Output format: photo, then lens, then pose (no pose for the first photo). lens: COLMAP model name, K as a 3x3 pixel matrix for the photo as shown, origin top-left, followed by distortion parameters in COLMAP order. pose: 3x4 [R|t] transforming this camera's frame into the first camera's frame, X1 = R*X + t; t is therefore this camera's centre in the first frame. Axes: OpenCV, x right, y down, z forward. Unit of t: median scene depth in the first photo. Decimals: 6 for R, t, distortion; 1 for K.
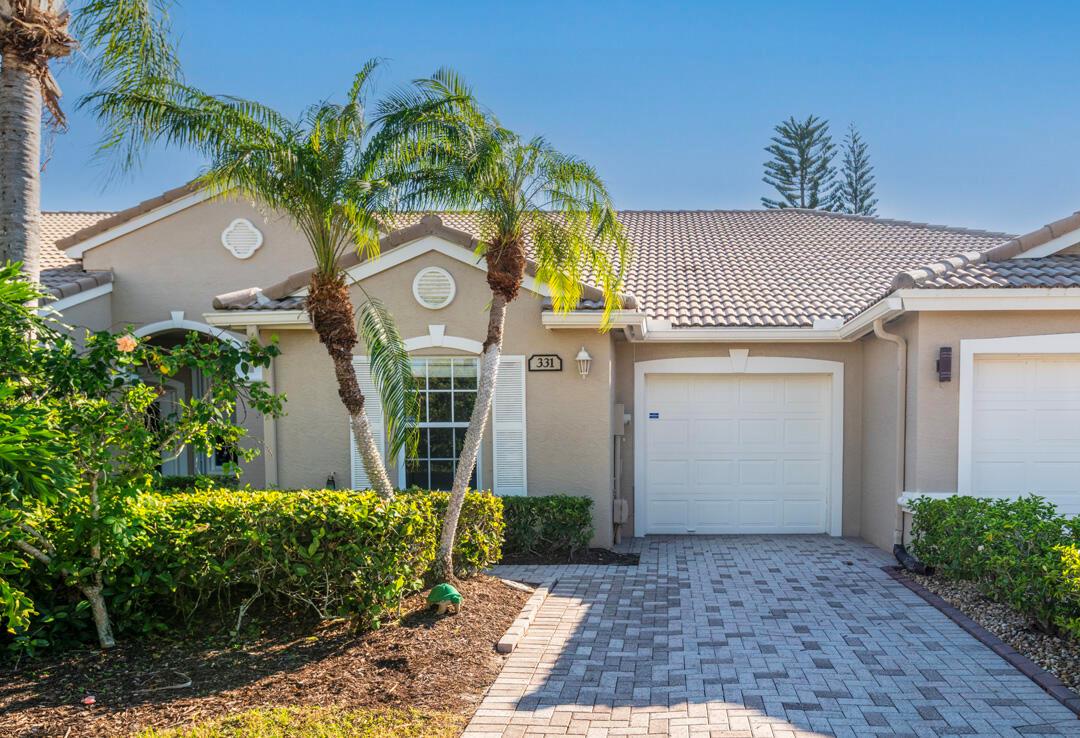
lens RADIAL K [[764.6, 0, 540.1], [0, 764.6, 466.1], [0, 0, 1]] dist [0.004291, 0.001207]
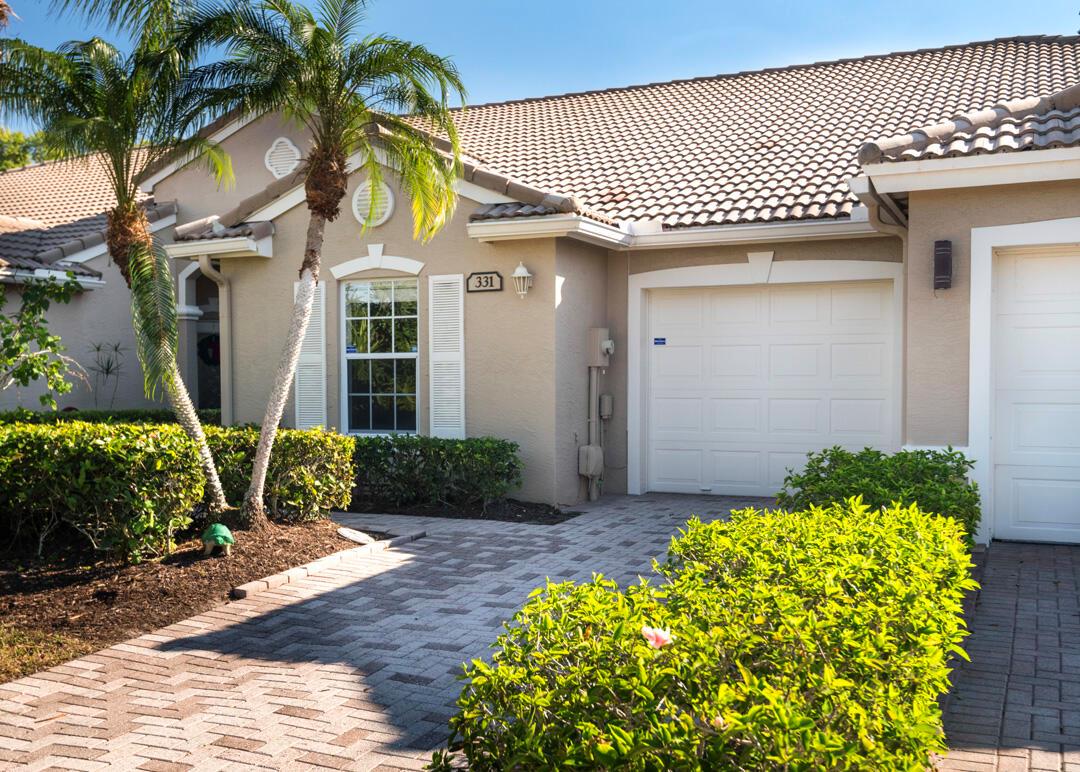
lens RADIAL K [[1001.7, 0, 540.0], [0, 1001.7, 386.0], [0, 0, 1]] dist [0.005505, -0.003224]
pose [[0.919549, 0.002550, -0.392966, 0.501891], [-0.010676, 0.999772, -0.018495, 0.000551], [0.392829, 0.021203, 0.919367, 0.003574]]
